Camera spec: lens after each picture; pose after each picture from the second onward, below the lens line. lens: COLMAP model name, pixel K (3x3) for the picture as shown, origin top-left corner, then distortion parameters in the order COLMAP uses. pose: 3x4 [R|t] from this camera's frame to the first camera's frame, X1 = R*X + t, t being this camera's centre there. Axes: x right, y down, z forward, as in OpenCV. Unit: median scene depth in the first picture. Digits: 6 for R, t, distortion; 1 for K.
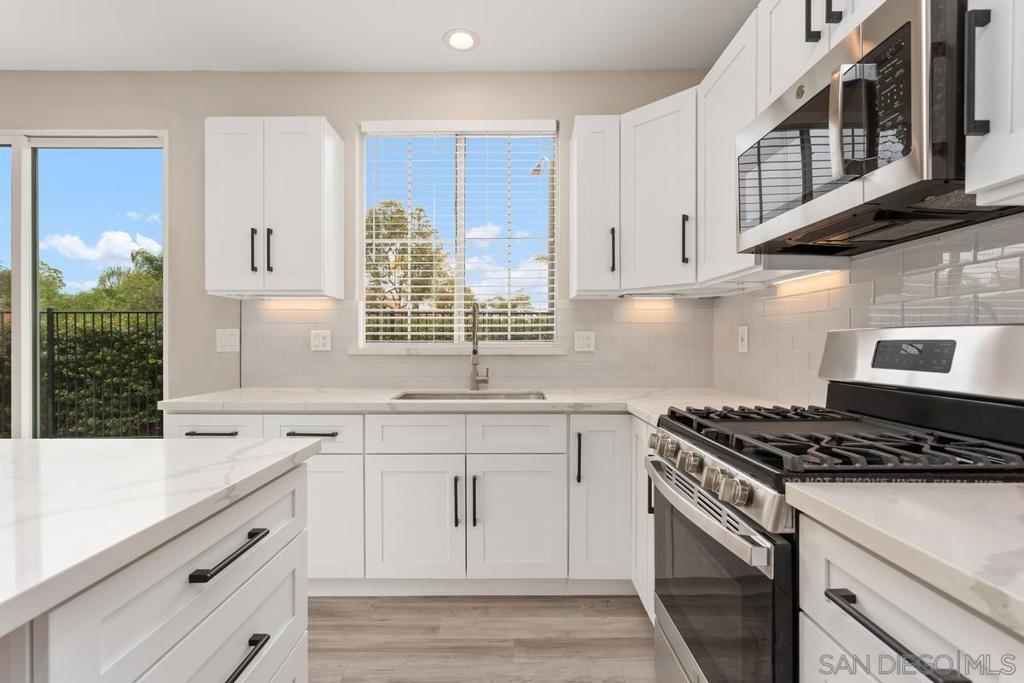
lens RADIAL K [[480.4, 0, 512.0], [0, 480.4, 341.5], [0, 0, 1]] dist [0.007976, -0.000249]
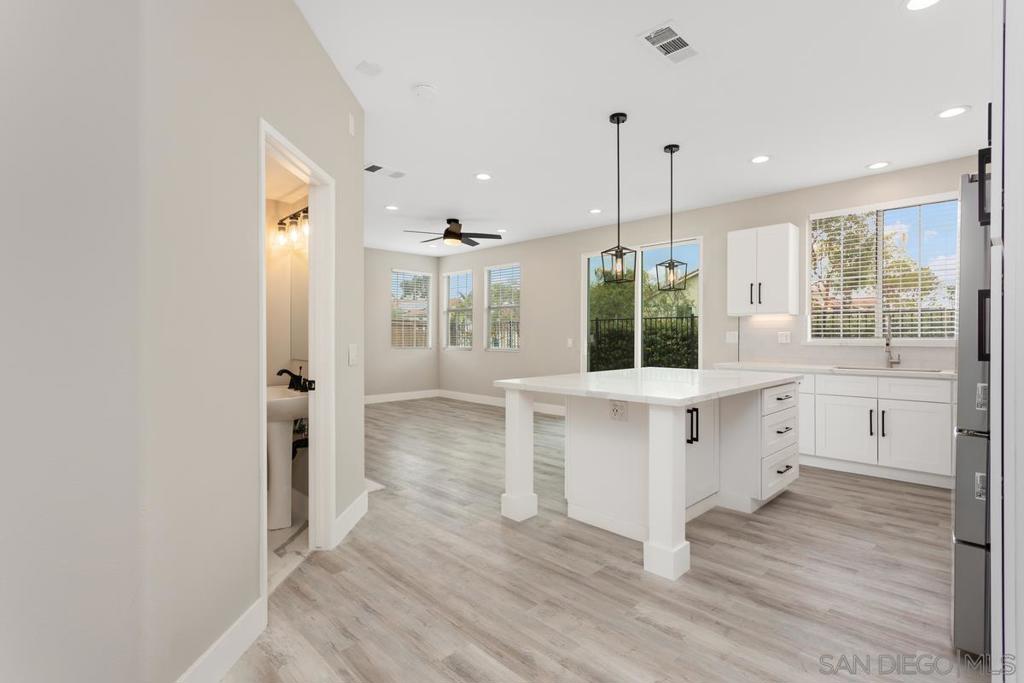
lens RADIAL K [[480.4, 0, 512.0], [0, 480.4, 341.5], [0, 0, 1]] dist [0.007976, -0.000249]
pose [[0.693185, 0.006112, -0.720734, 0.210424], [0.004727, 0.999904, 0.013026, -0.015534], [0.720744, -0.012436, 0.693090, -1.034683]]
